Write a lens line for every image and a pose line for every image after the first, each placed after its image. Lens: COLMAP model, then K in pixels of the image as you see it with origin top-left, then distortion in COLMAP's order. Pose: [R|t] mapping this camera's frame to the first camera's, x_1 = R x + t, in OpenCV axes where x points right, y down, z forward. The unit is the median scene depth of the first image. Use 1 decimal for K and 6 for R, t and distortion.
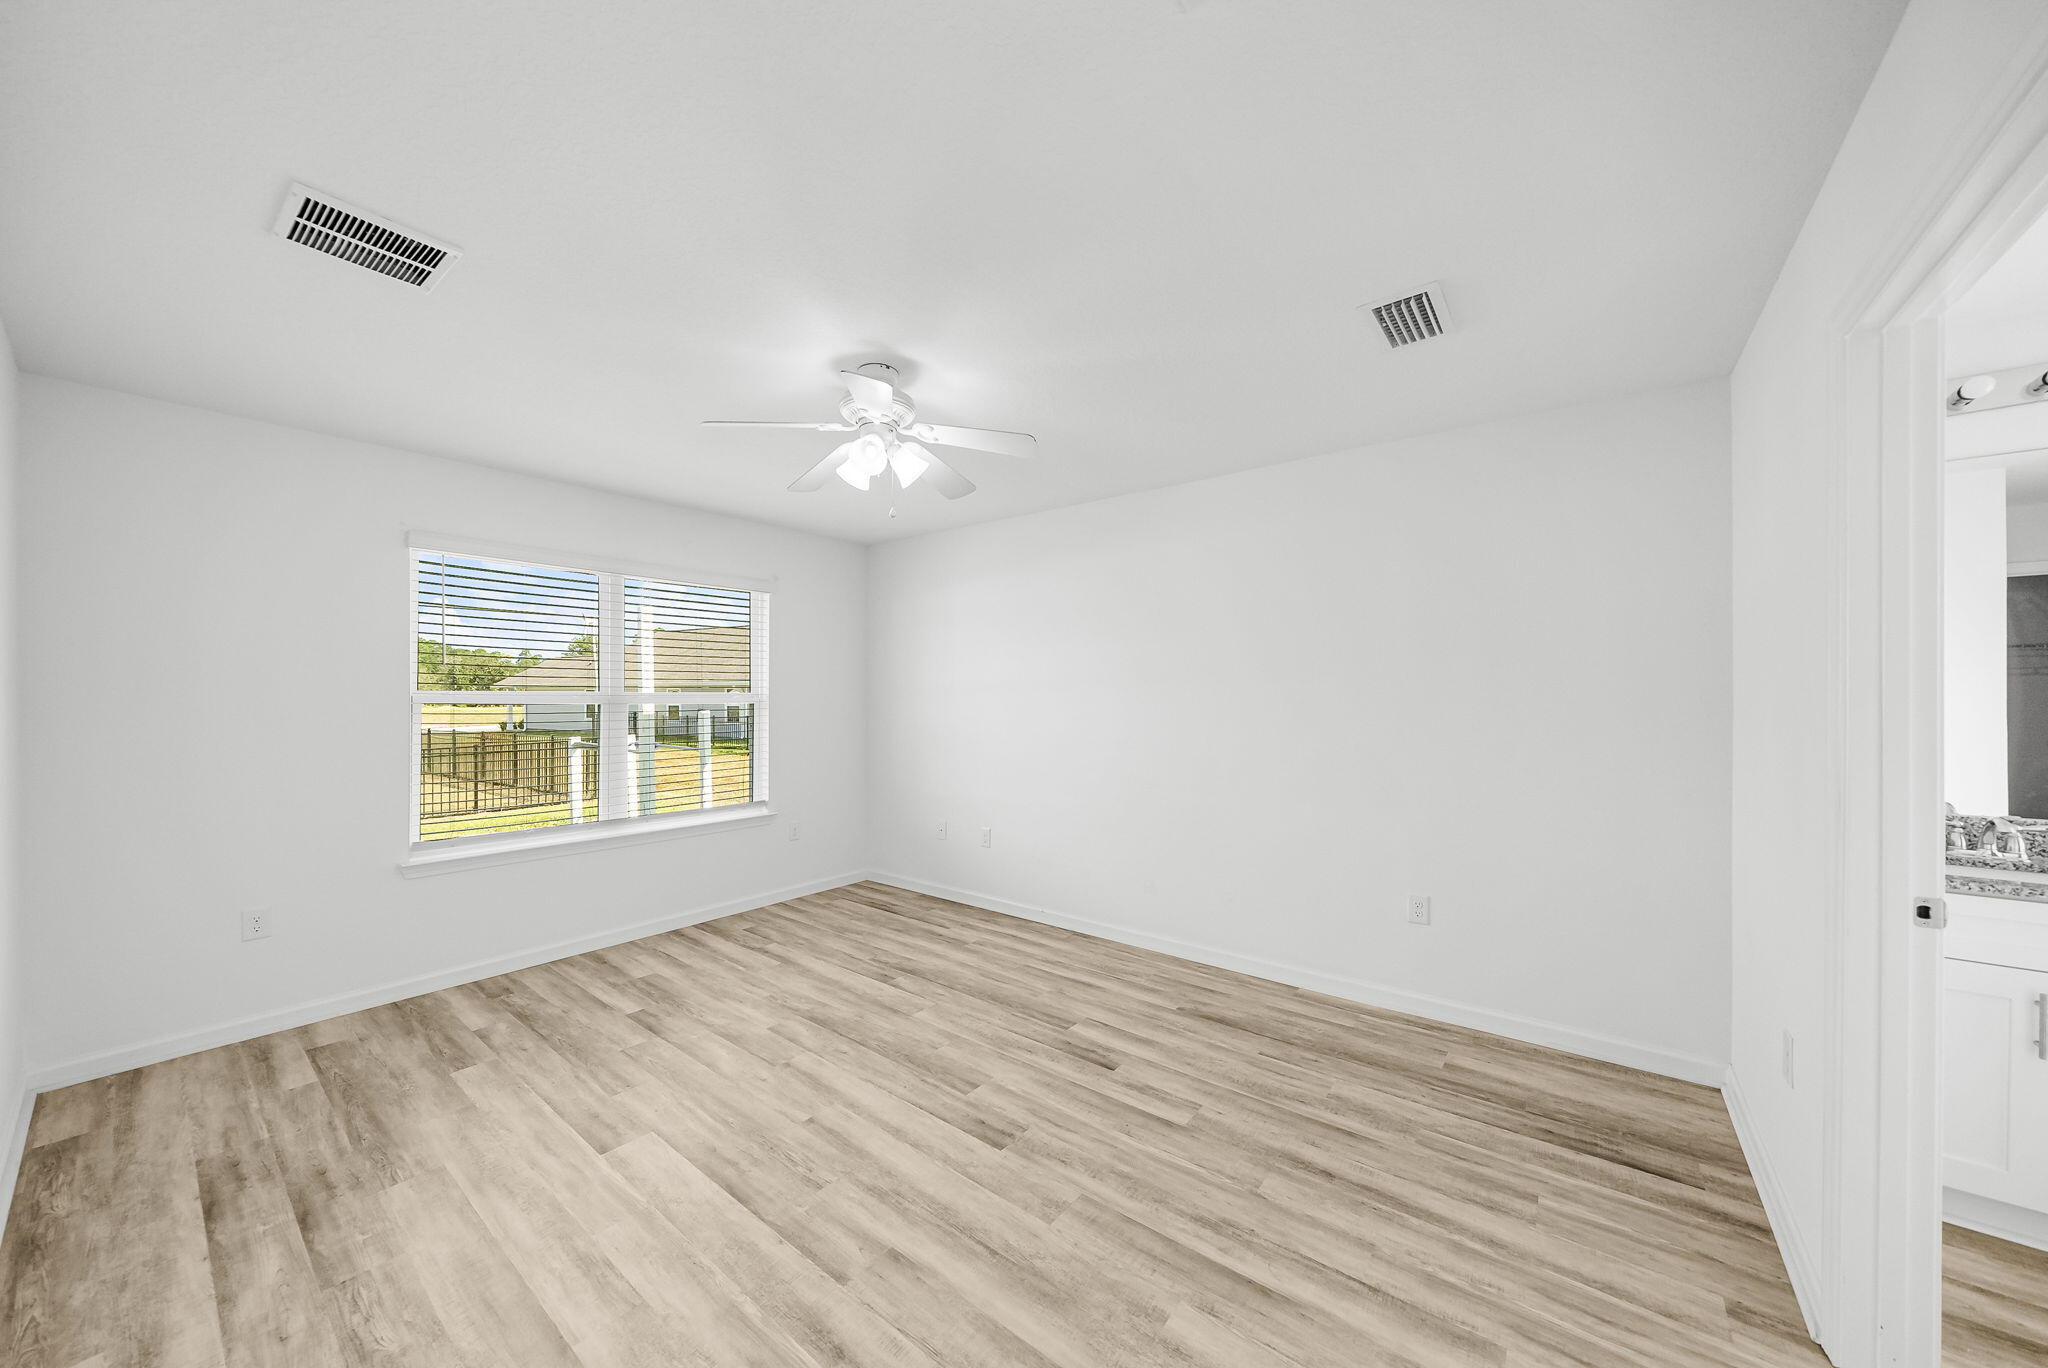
lens RADIAL K [[715.1, 0, 1015.9], [0, 715.1, 689.7], [0, 0, 1]] dist [-0.005831, 0.000456]
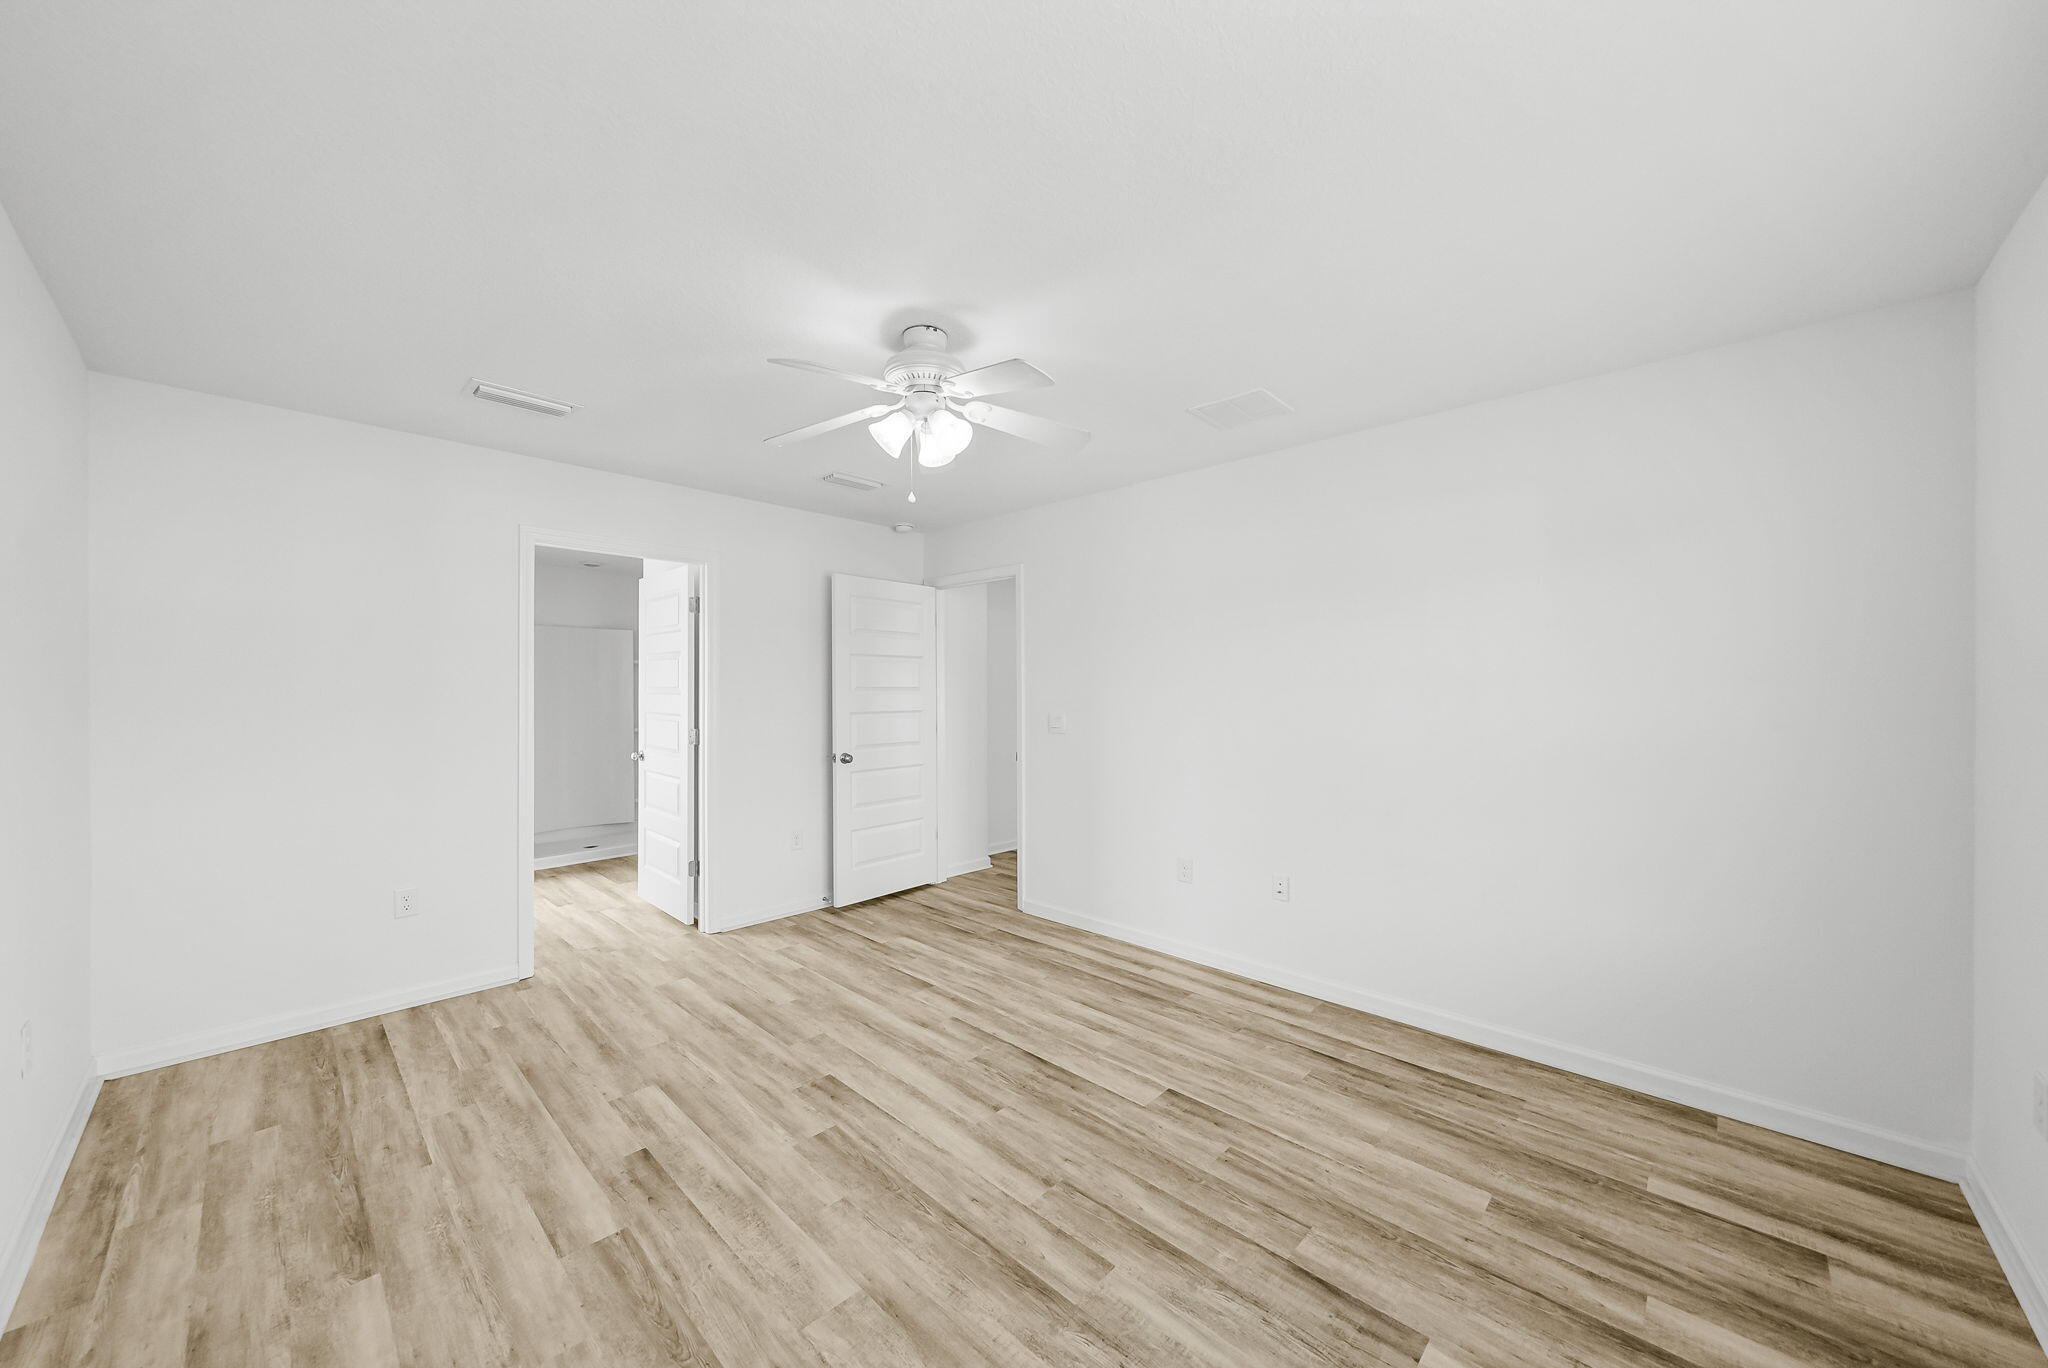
lens RADIAL K [[715.1, 0, 1023.8], [0, 715.1, 692.4], [0, 0, 1]] dist [-0.005831, 0.000456]
pose [[-0.996451, -0.000723, 0.084171, -0.334253], [-0.001118, 0.999989, -0.004646, 0.013687], [-0.084167, -0.004724, -0.996440, 1.633735]]
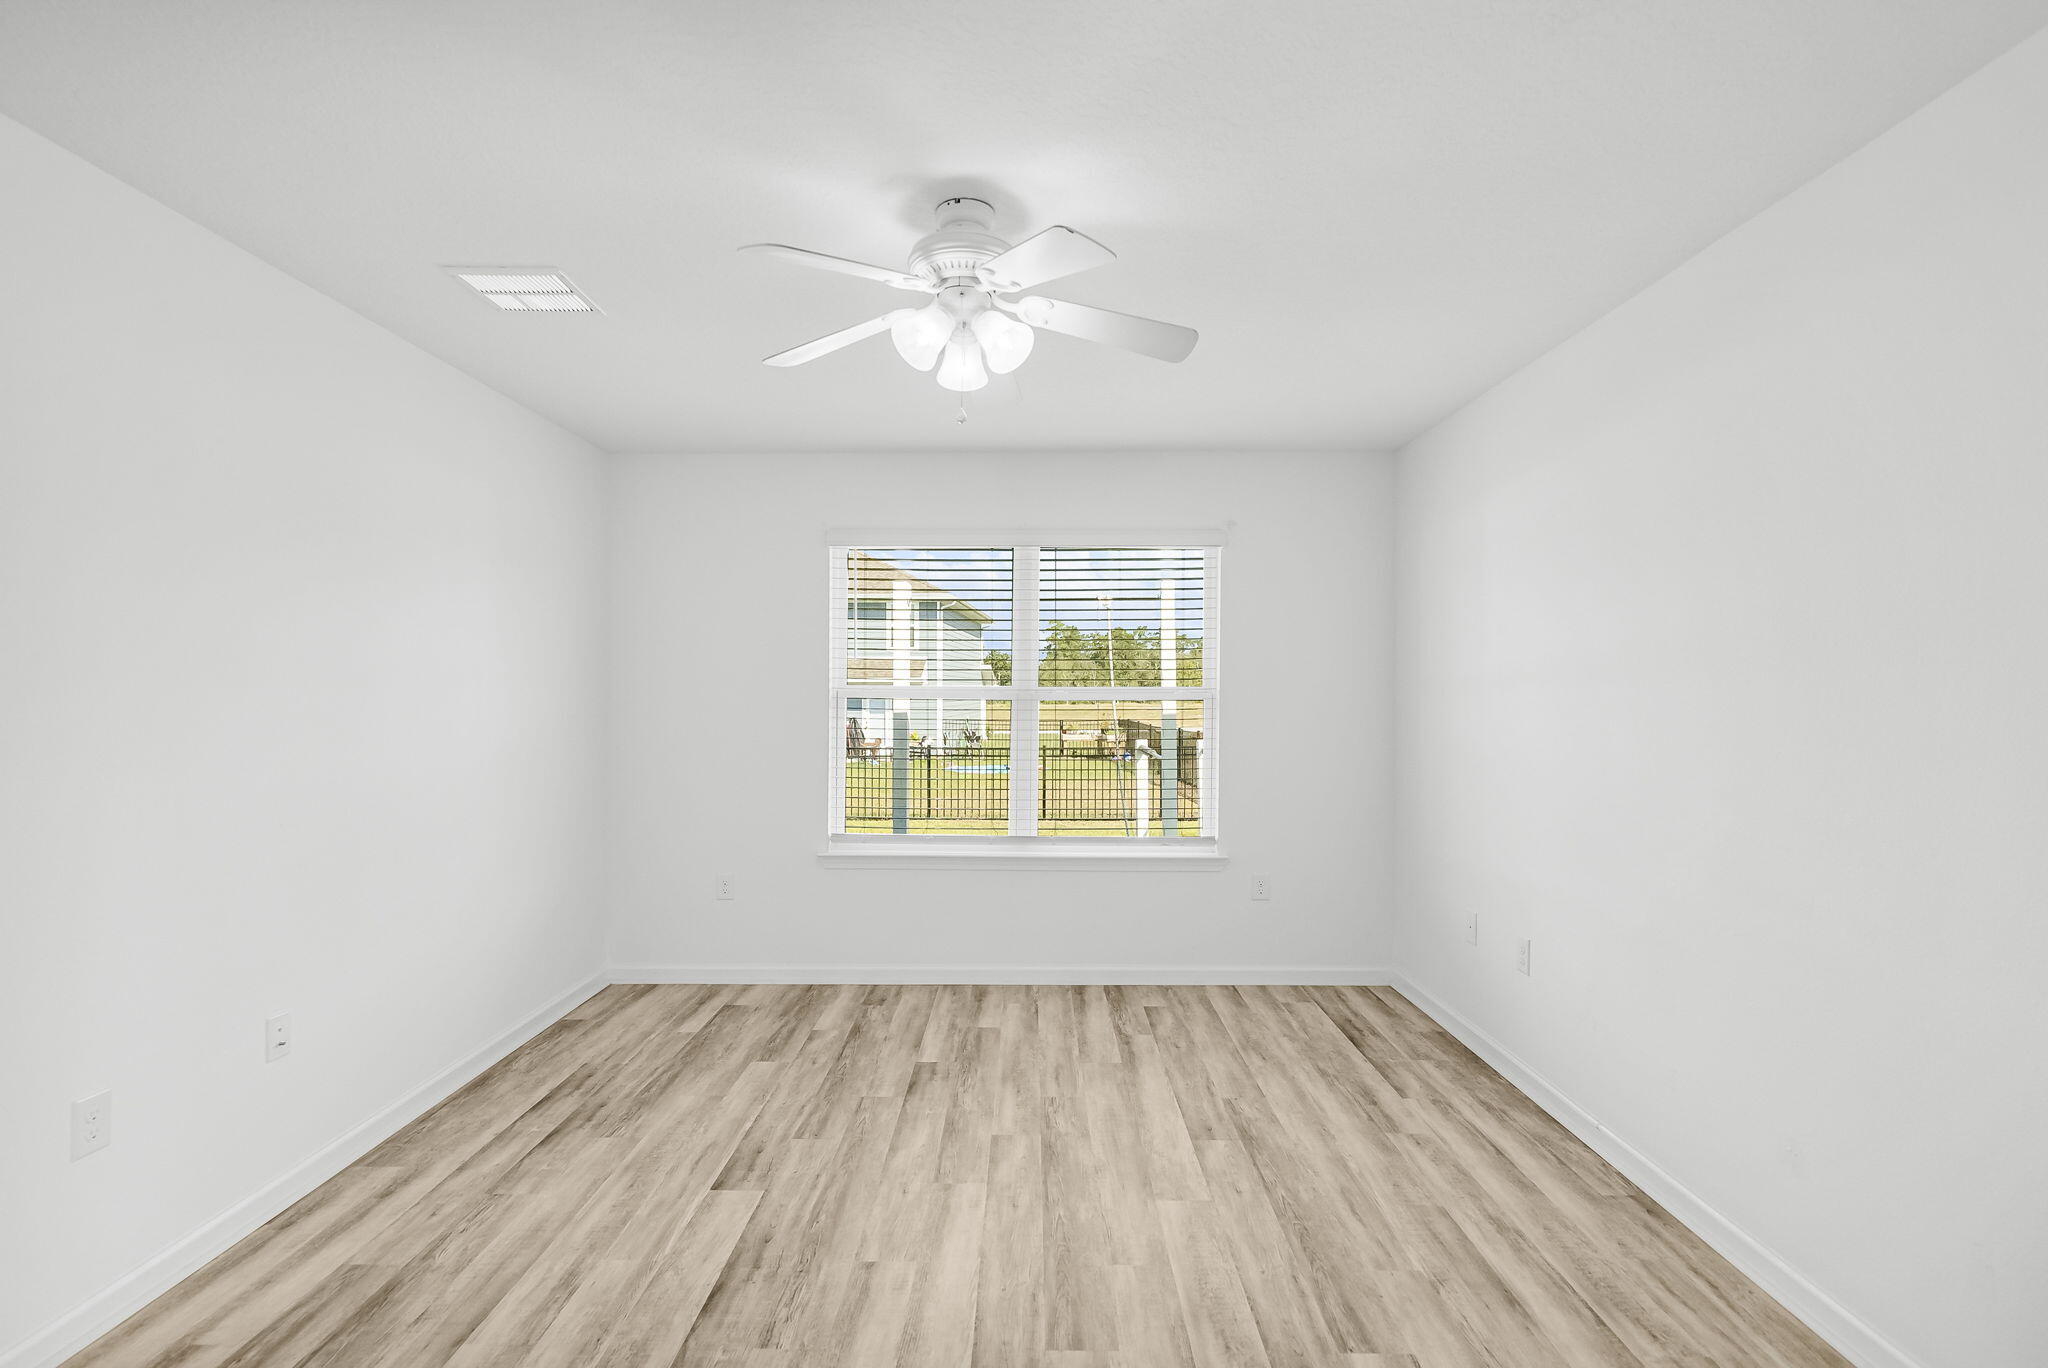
lens RADIAL K [[972.7, 0, 1018.7], [0, 972.7, 678.7], [0, 0, 1]] dist [0.002362, -0.000234]
pose [[0.611852, -0.010255, -0.790906, 0.492064], [0.005180, 0.999946, -0.008959, 0.007750], [0.790955, 0.001385, 0.611872, 0.412042]]
